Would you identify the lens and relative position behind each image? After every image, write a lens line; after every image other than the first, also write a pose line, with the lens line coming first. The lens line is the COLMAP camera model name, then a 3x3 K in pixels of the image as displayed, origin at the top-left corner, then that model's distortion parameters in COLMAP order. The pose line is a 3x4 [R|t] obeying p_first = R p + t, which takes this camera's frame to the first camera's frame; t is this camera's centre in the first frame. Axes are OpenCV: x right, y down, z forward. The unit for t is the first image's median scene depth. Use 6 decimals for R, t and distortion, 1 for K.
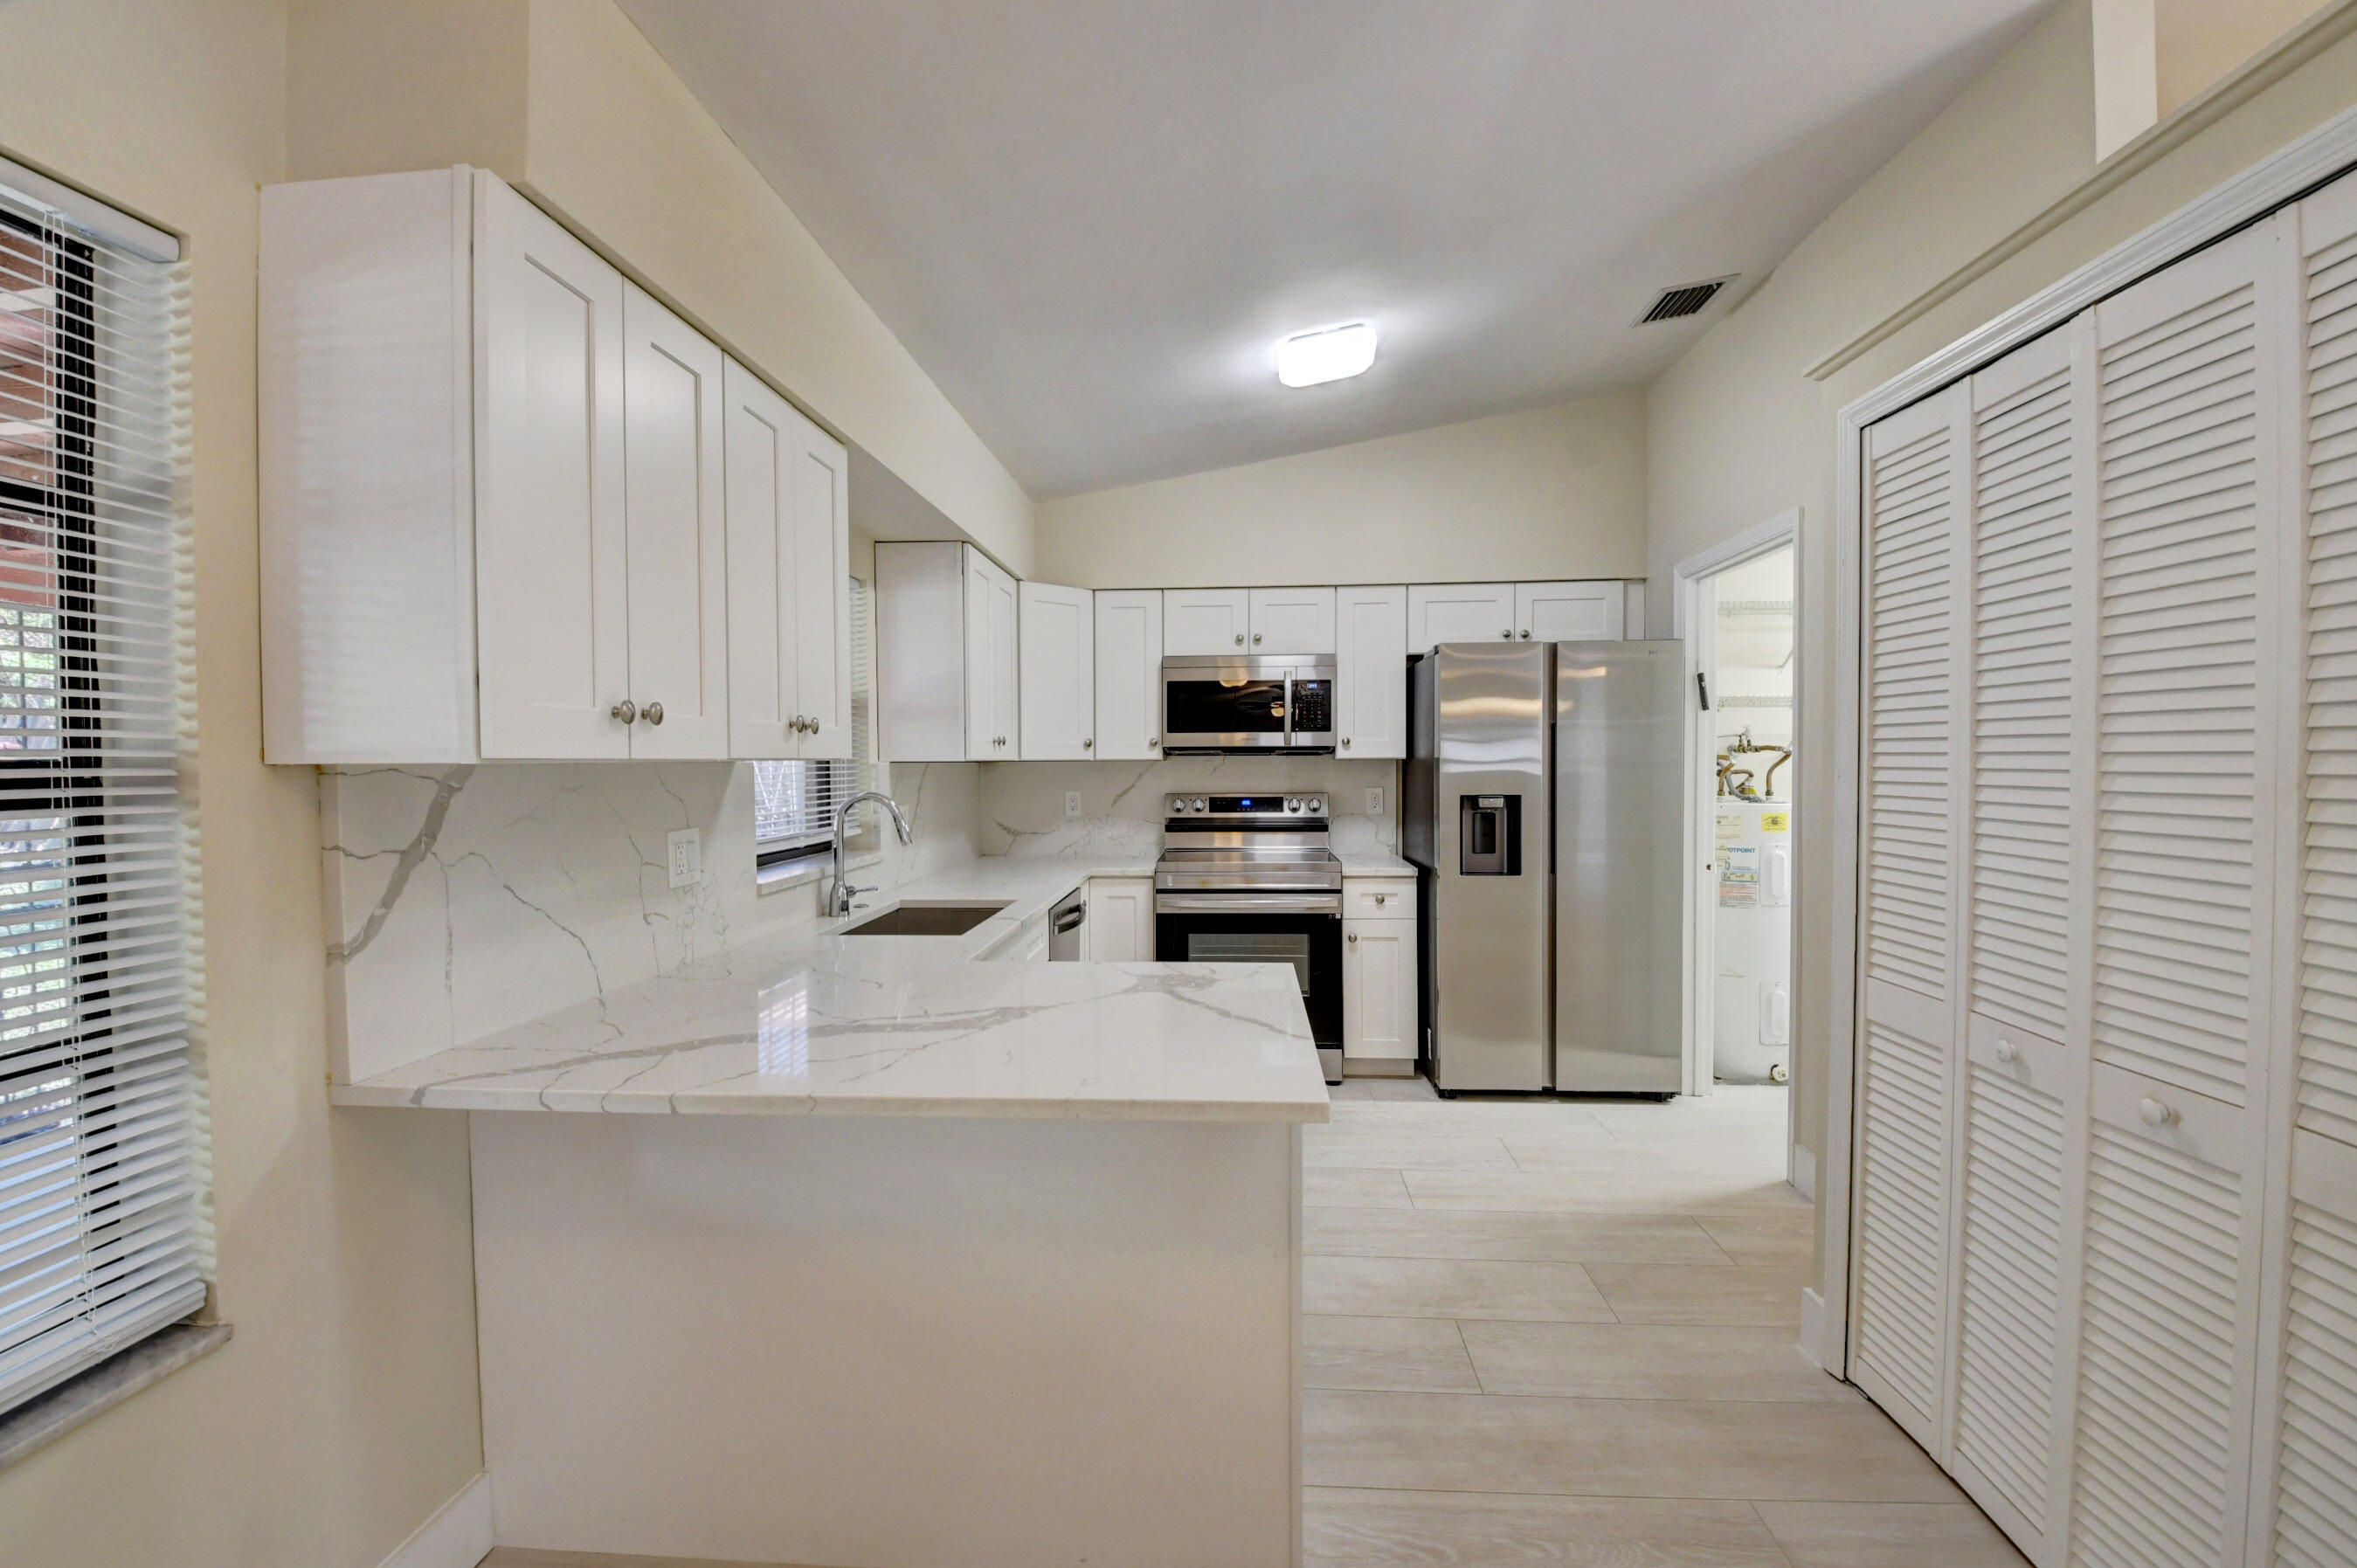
lens RADIAL K [[1038.2, 0, 1170.3], [0, 1038.2, 784.3], [0, 0, 1]] dist [0.029696, -0.037564]
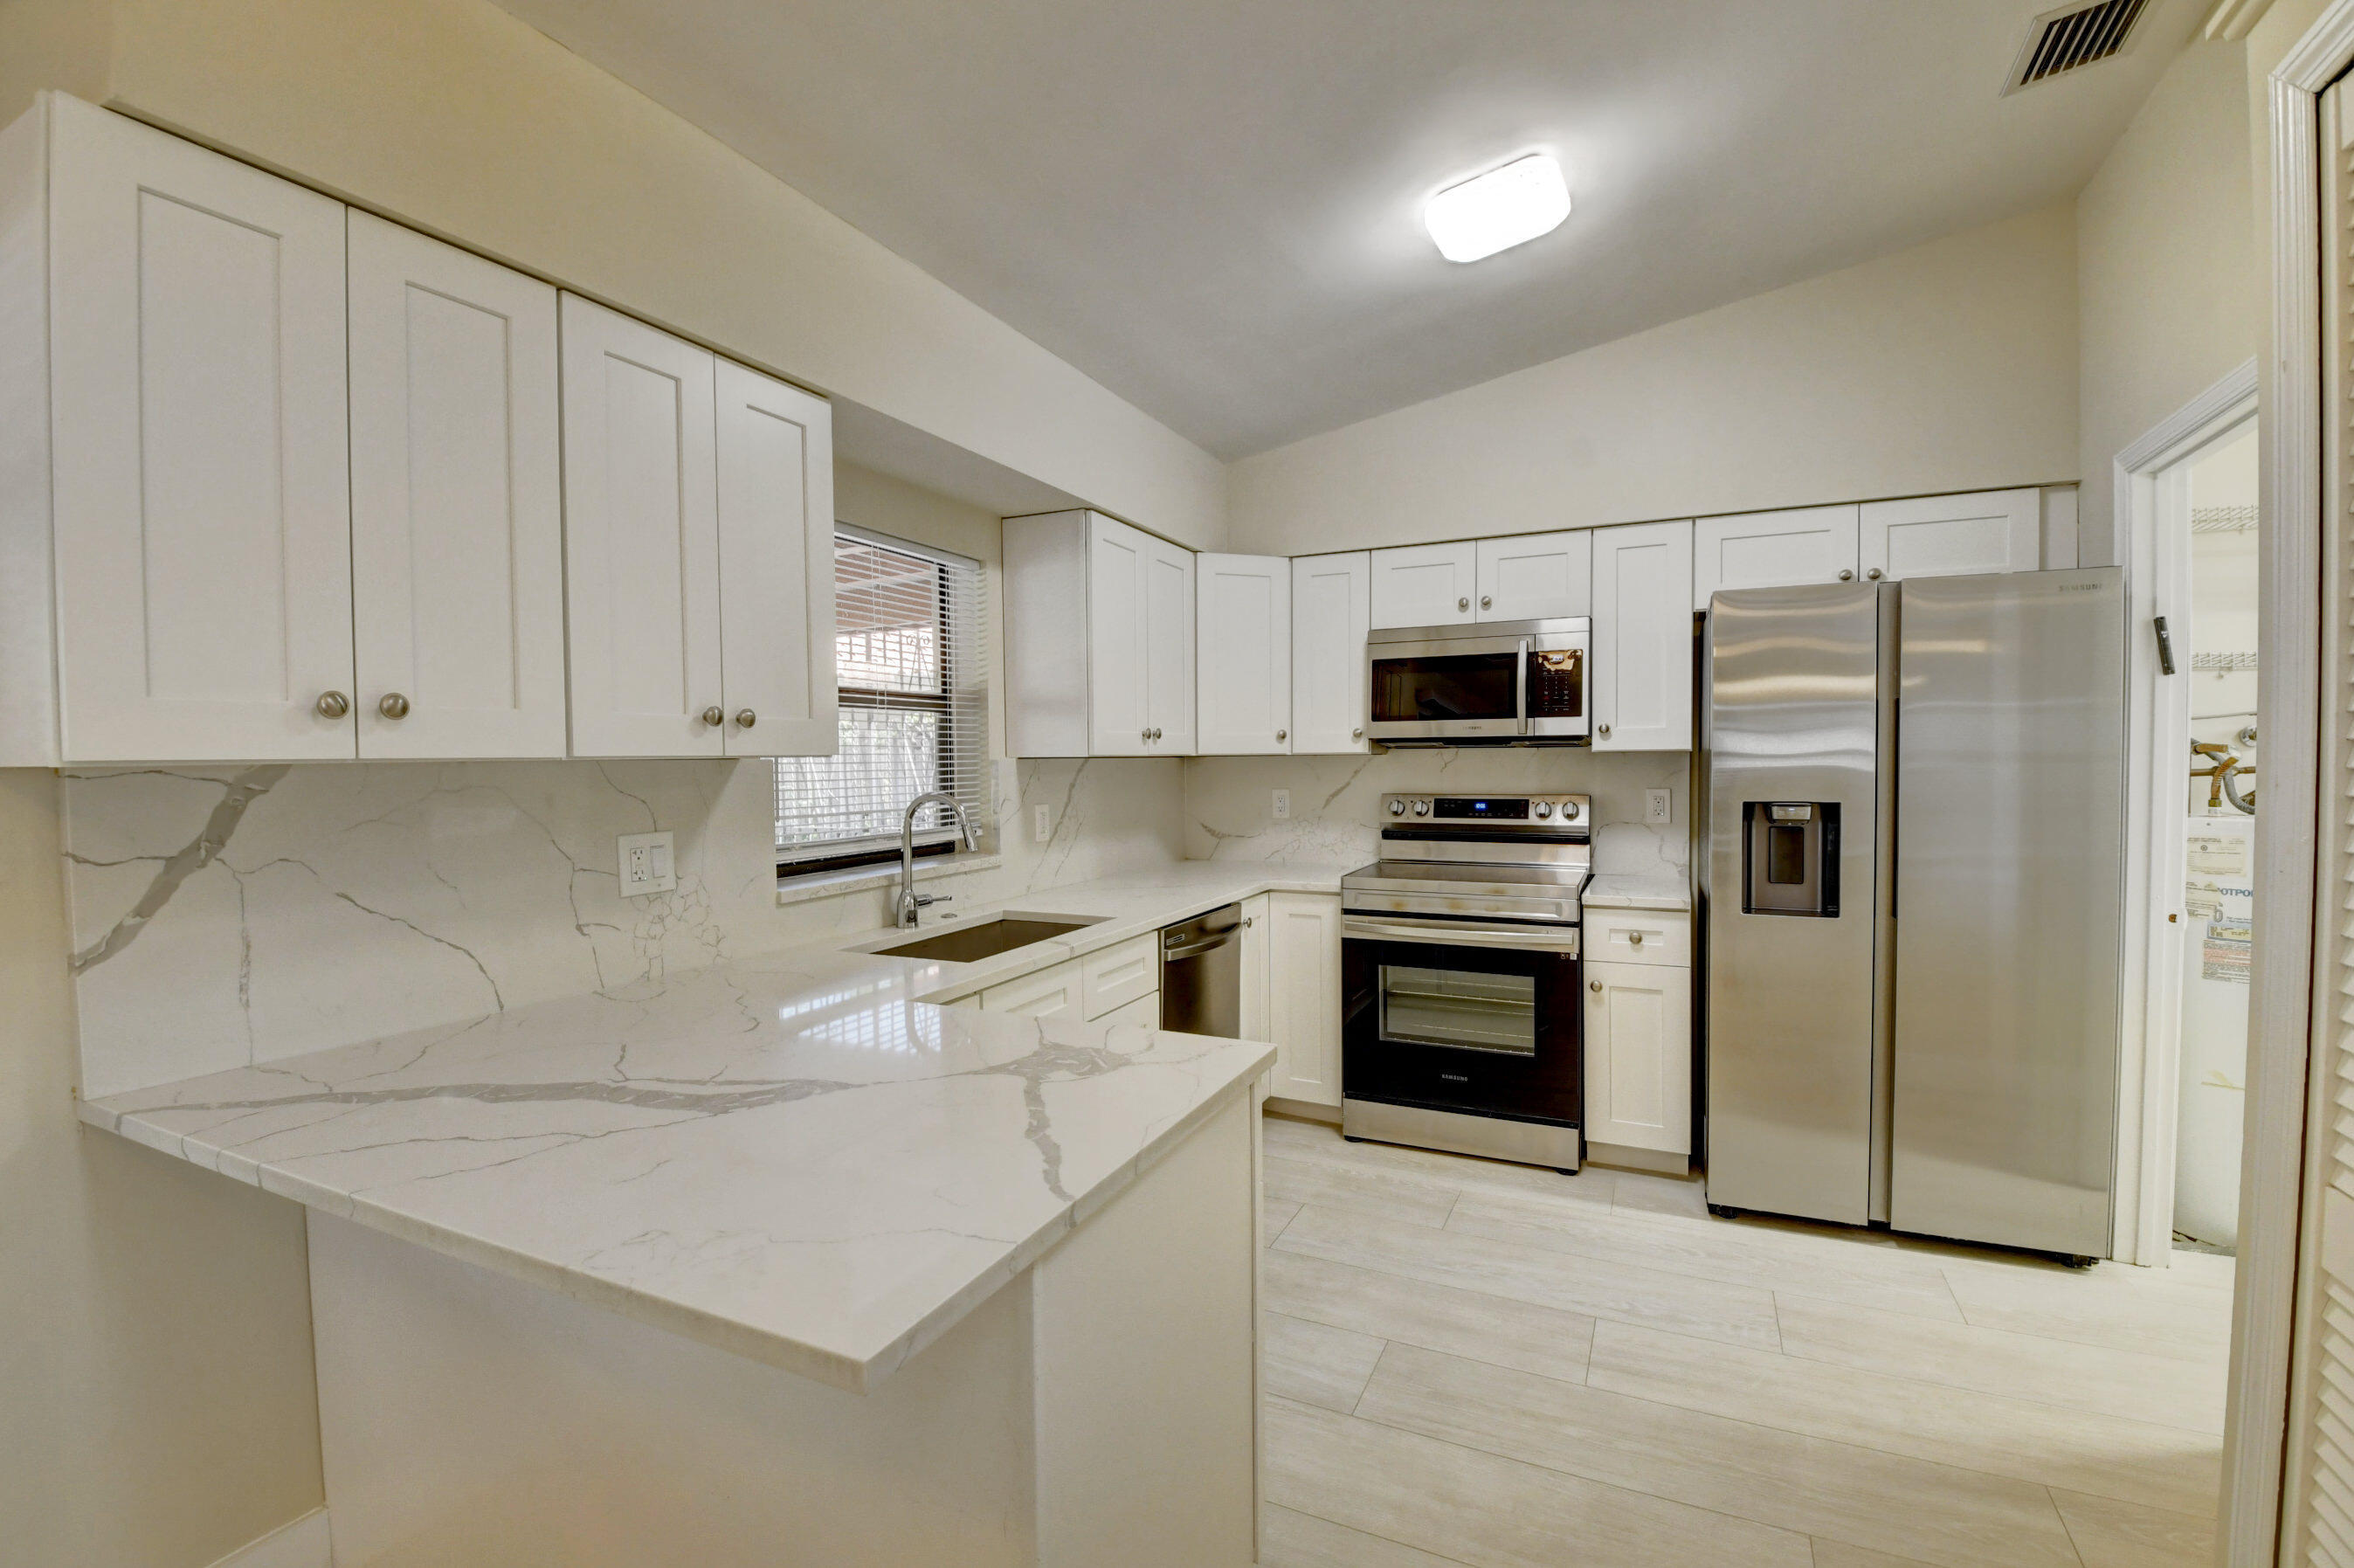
lens RADIAL K [[1042.0, 0, 1166.1], [0, 1042.0, 783.6], [0, 0, 1]] dist [0.015639, -0.027289]
pose [[0.928504, 0.007247, -0.371252, 0.176423], [-0.004839, 0.999961, 0.007418, -0.005615], [0.371291, -0.005091, 0.928503, 0.180756]]
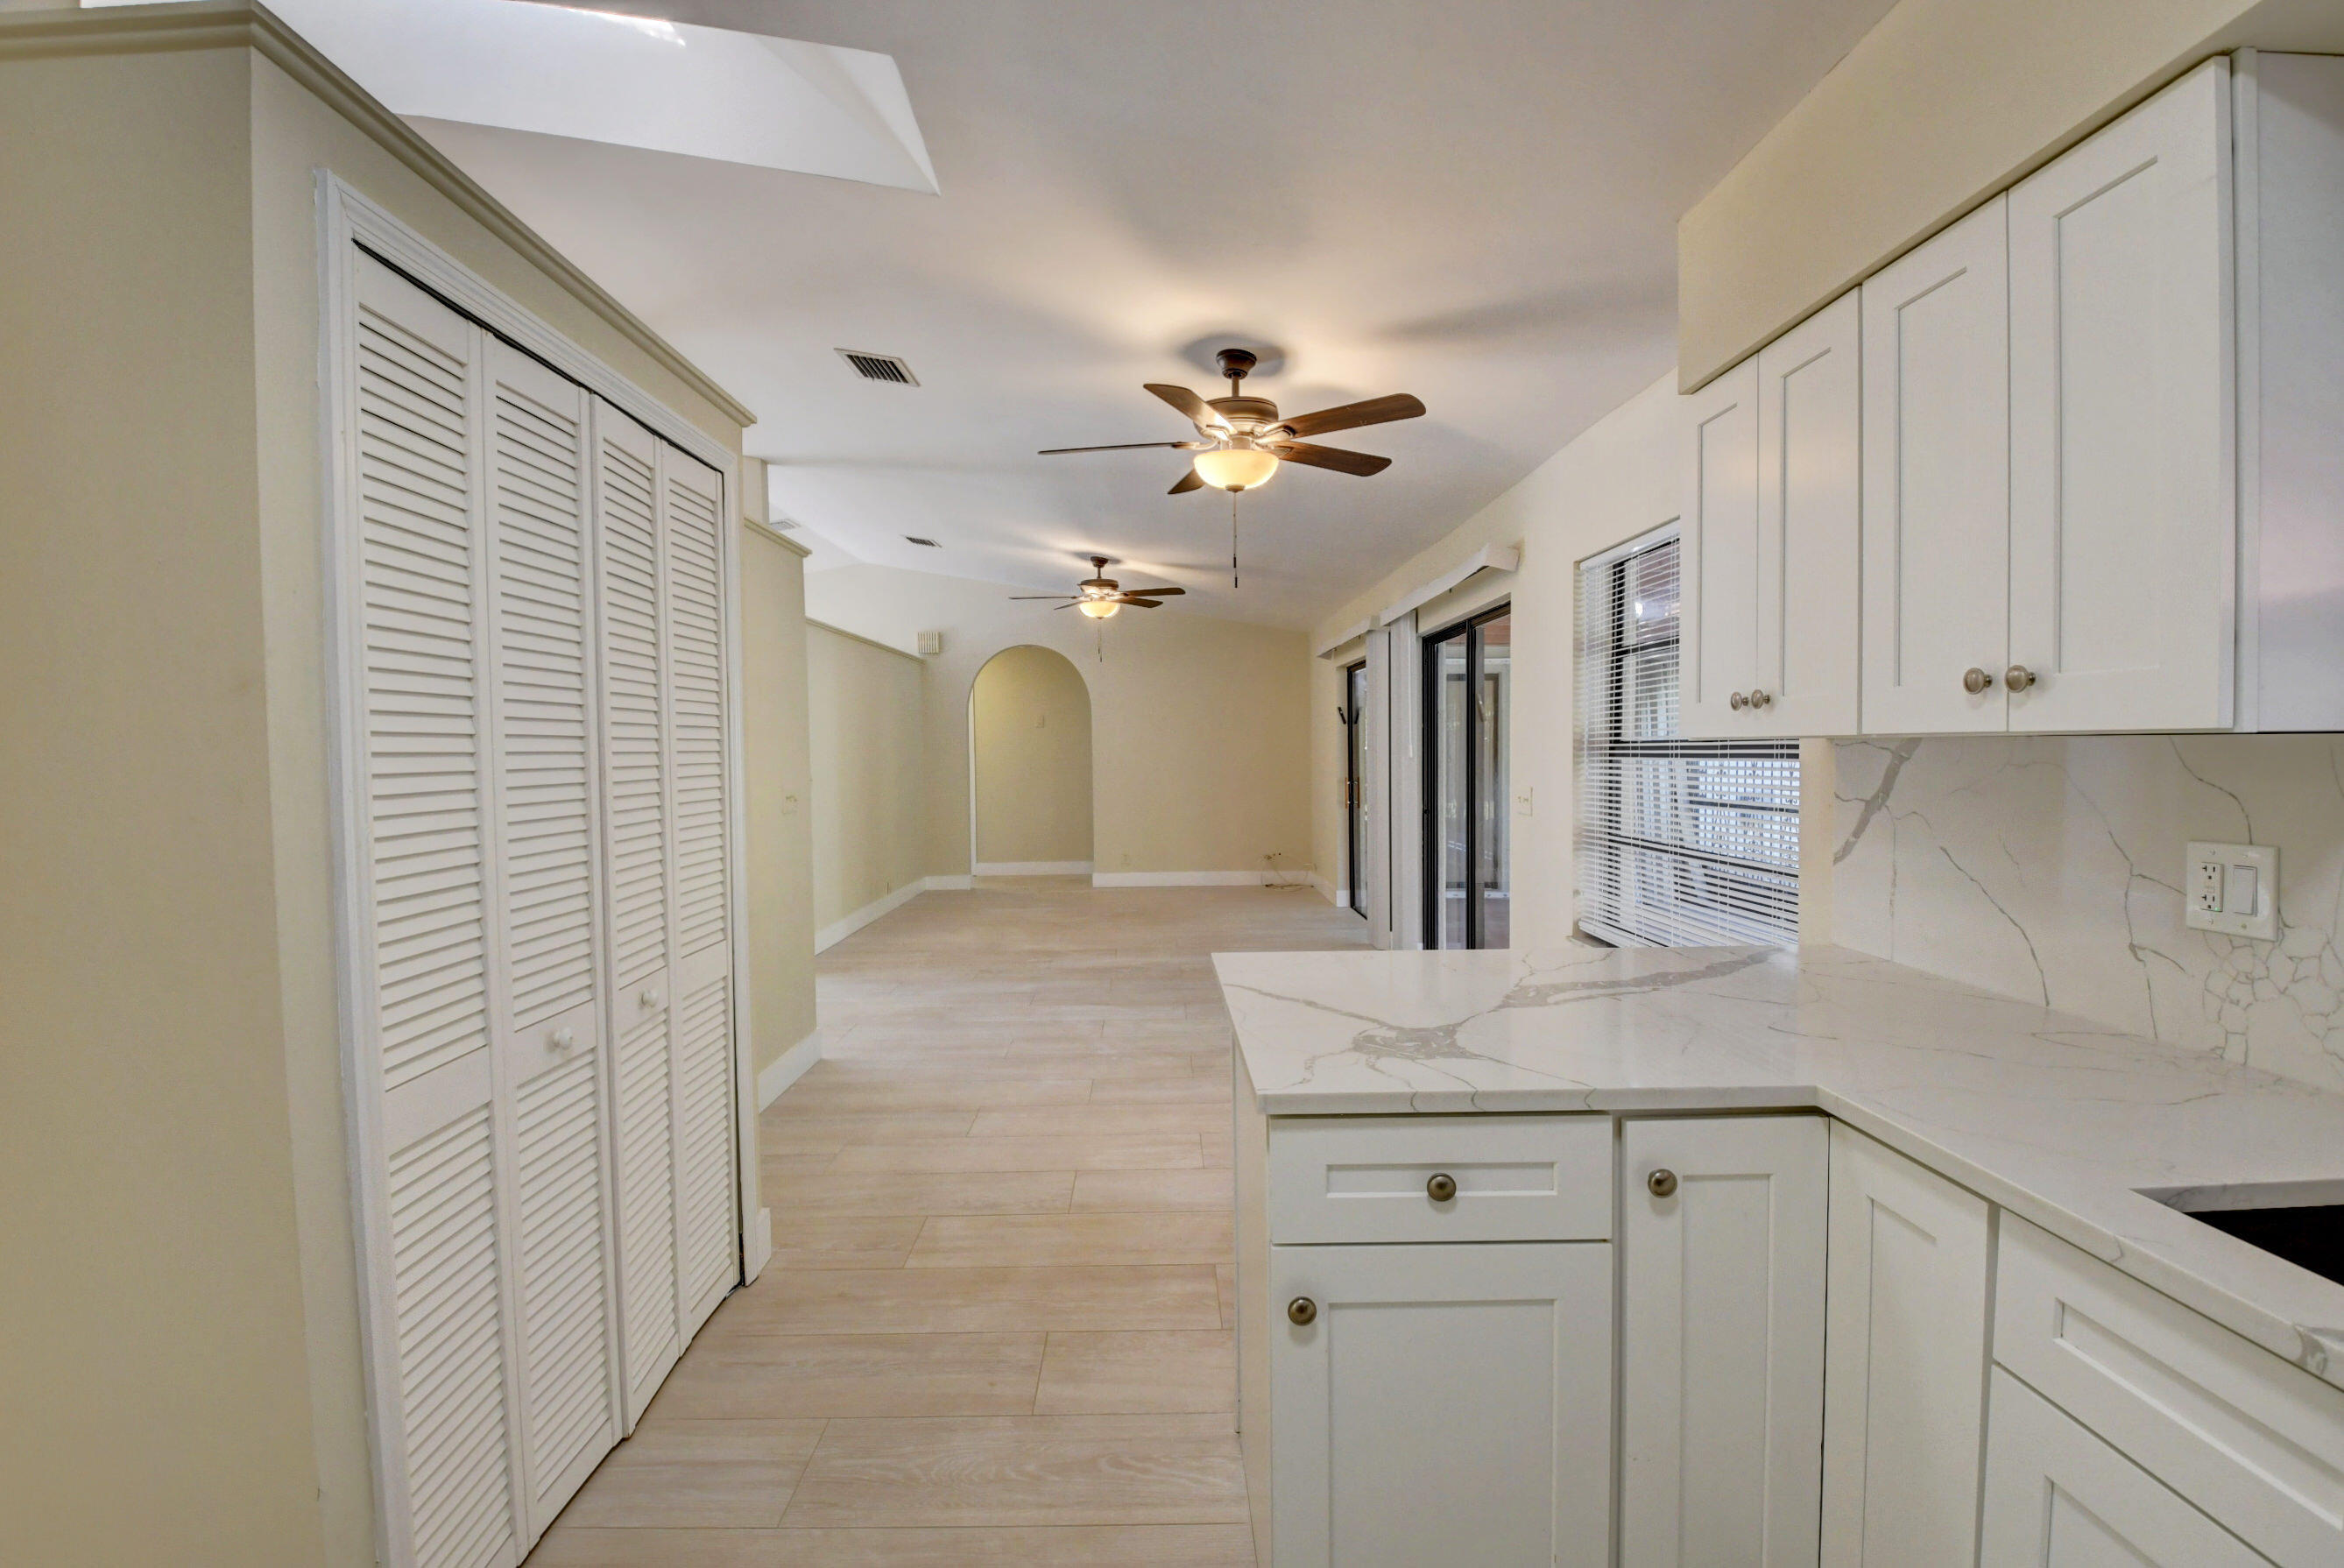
lens RADIAL K [[1037.6, 0, 1161.1], [0, 1037.6, 783.6], [0, 0, 1]] dist [0.015639, -0.027289]
pose [[-0.996583, 0.020793, -0.079935, 0.122571], [0.016040, 0.998091, 0.059648, -0.022058], [0.081022, 0.058162, -0.995014, 0.895896]]
